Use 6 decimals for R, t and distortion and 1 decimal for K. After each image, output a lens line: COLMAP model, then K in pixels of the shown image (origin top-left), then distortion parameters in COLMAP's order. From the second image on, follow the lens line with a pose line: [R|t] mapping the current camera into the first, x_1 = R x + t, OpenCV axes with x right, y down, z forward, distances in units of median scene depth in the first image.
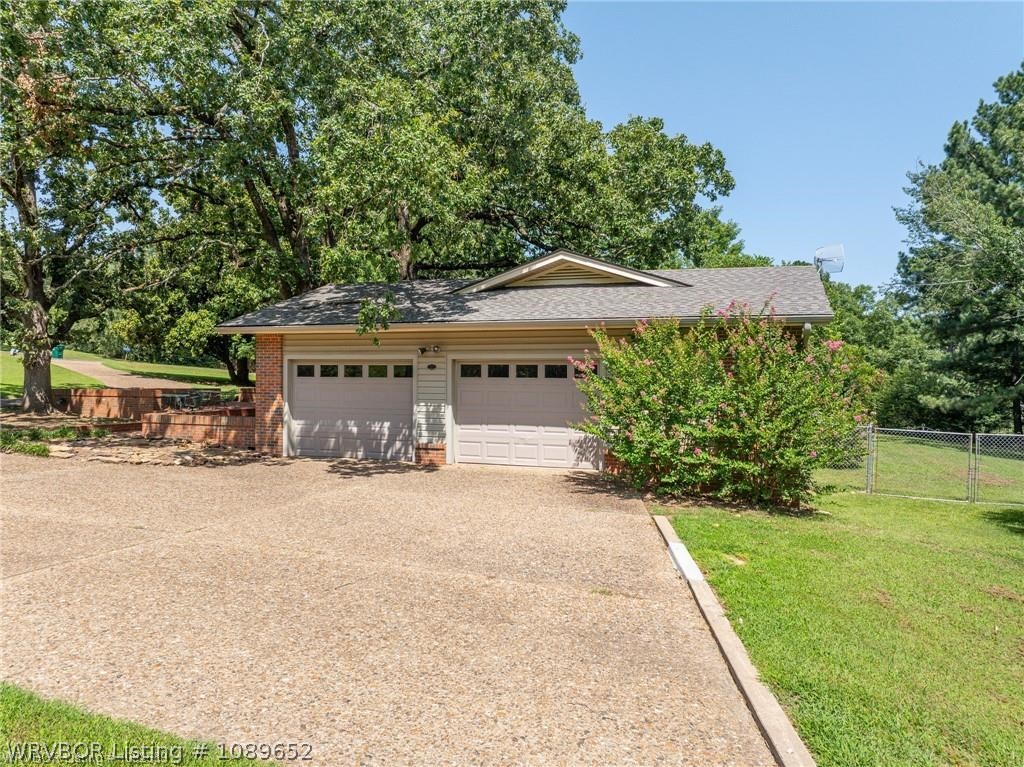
lens RADIAL K [[722.3, 0, 519.4], [0, 722.3, 383.5], [0, 0, 1]] dist [-0.042507, 0.011990]
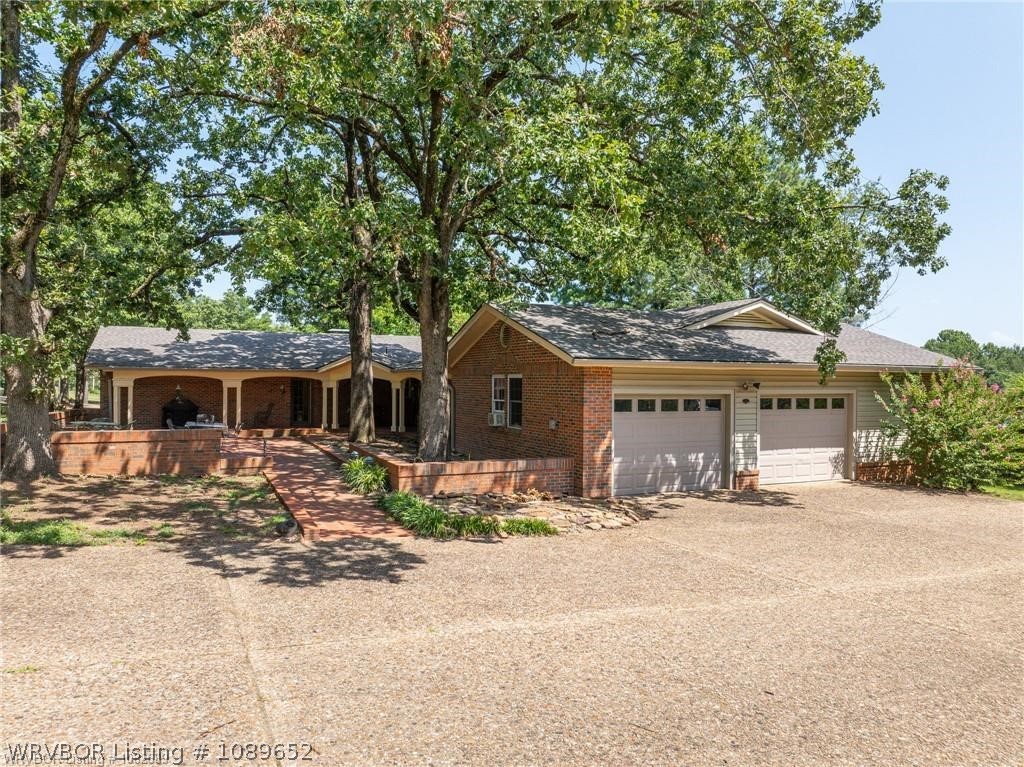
lens RADIAL K [[725.1, 0, 512.0], [0, 725.1, 383.5], [0, 0, 1]] dist [0.003187, 0.001743]
pose [[0.728763, -0.010257, 0.684689, -1.089495], [-0.001575, 0.999860, 0.016655, -0.064323], [-0.684764, -0.013215, 0.728645, 0.404701]]
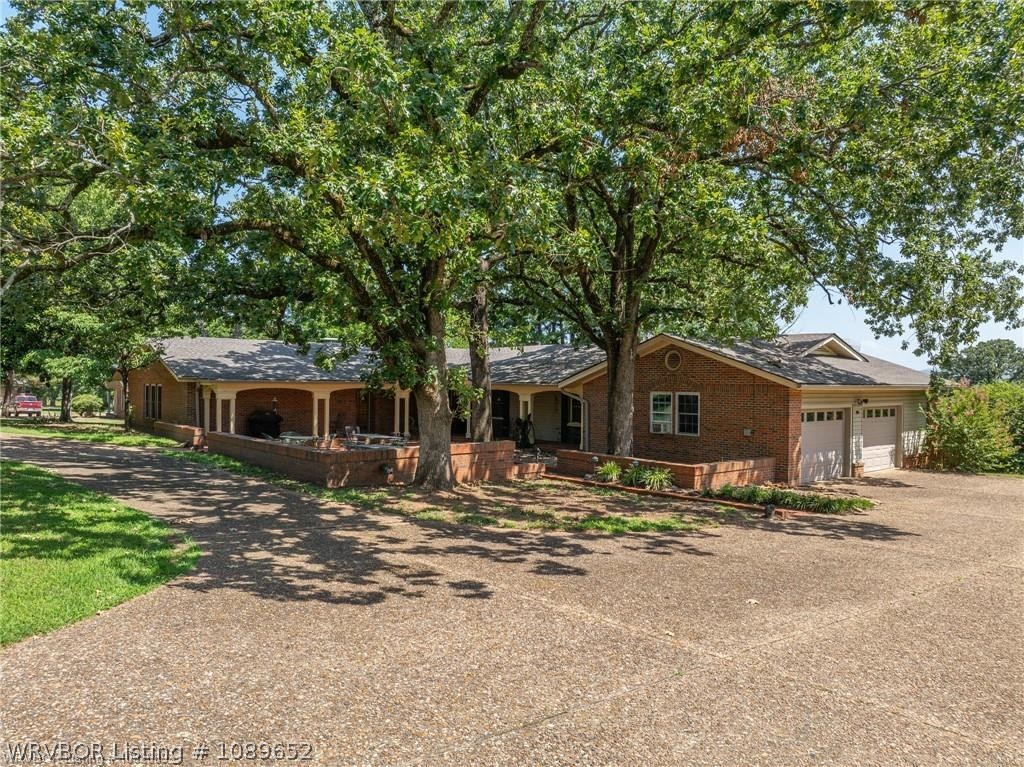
lens RADIAL K [[722.3, 0, 519.4], [0, 722.3, 383.5], [0, 0, 1]] dist [-0.042507, 0.011990]
pose [[0.515066, -0.008850, 0.857105, -1.693068], [-0.008514, 0.999845, 0.015440, -0.095841], [-0.857108, -0.015251, 0.514911, 0.785984]]
